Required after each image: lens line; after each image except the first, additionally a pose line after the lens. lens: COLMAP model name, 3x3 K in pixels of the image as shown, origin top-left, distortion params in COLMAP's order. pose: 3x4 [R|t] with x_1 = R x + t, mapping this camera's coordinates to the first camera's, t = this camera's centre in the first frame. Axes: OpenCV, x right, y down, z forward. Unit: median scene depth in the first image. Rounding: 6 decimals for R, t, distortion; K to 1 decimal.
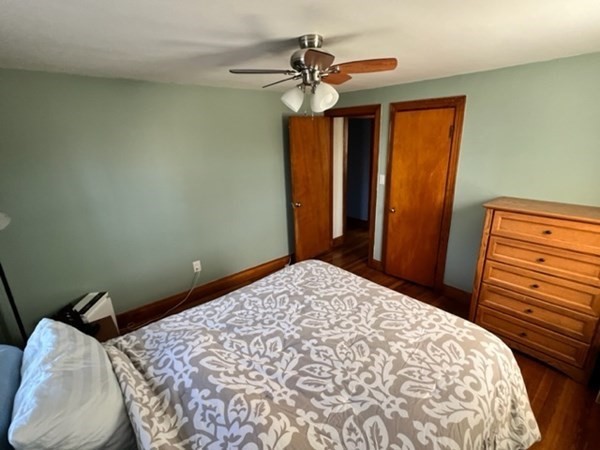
lens RADIAL K [[290.4, 0, 299.1], [0, 290.4, 225.3], [0, 0, 1]] dist [-0.002608, 0.000963]
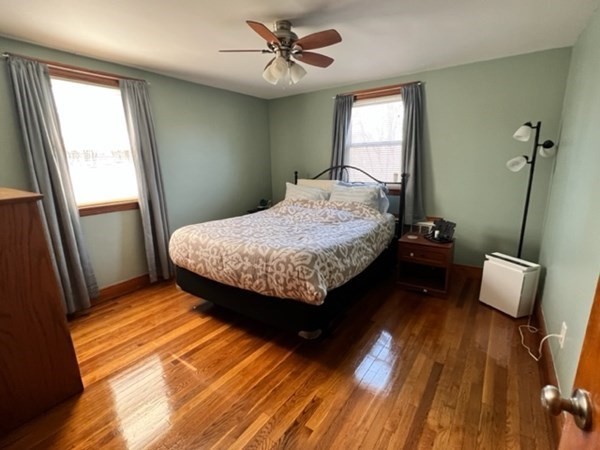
lens RADIAL K [[290.0, 0, 298.4], [0, 290.0, 225.8], [0, 0, 1]] dist [-0.001375, 0.000000]
pose [[-0.968937, 0.101587, -0.225481, 0.250873], [-0.026966, 0.862904, 0.504647, -0.374688], [0.245835, 0.495051, -0.833360, 1.810102]]
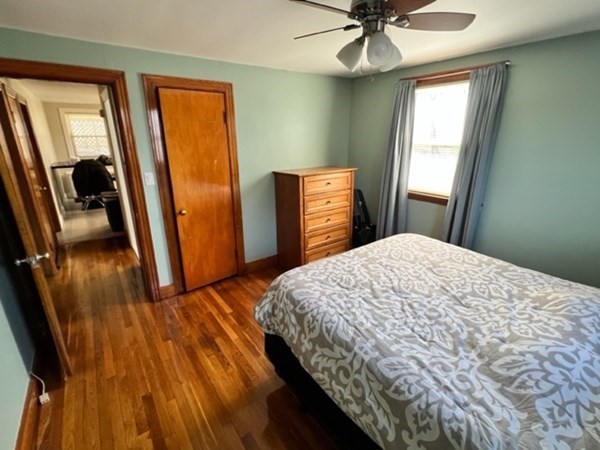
lens RADIAL K [[290.4, 0, 299.1], [0, 290.4, 225.3], [0, 0, 1]] dist [-0.002608, 0.000963]
pose [[0.076383, -0.274597, 0.958521, -0.694599], [0.299939, 0.923130, 0.240556, -0.184118], [-0.950896, 0.269123, 0.152873, 0.915722]]
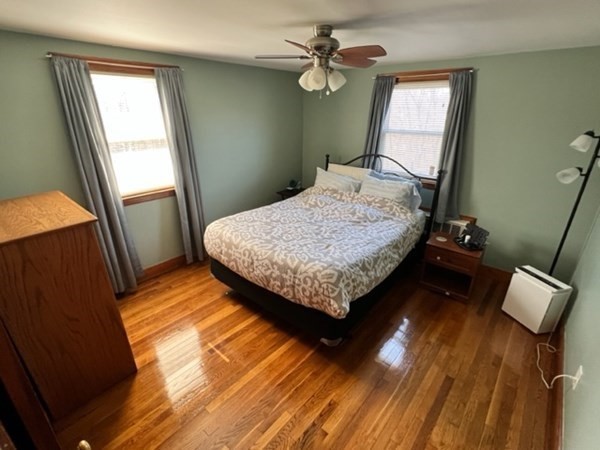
lens RADIAL K [[290.4, 0, 299.1], [0, 290.4, 225.3], [0, 0, 1]] dist [-0.002608, 0.000963]
pose [[-0.989407, 0.075389, -0.124059, 0.246451], [-0.021326, 0.769827, 0.637896, -0.555949], [0.143594, 0.633785, -0.760064, 1.719451]]
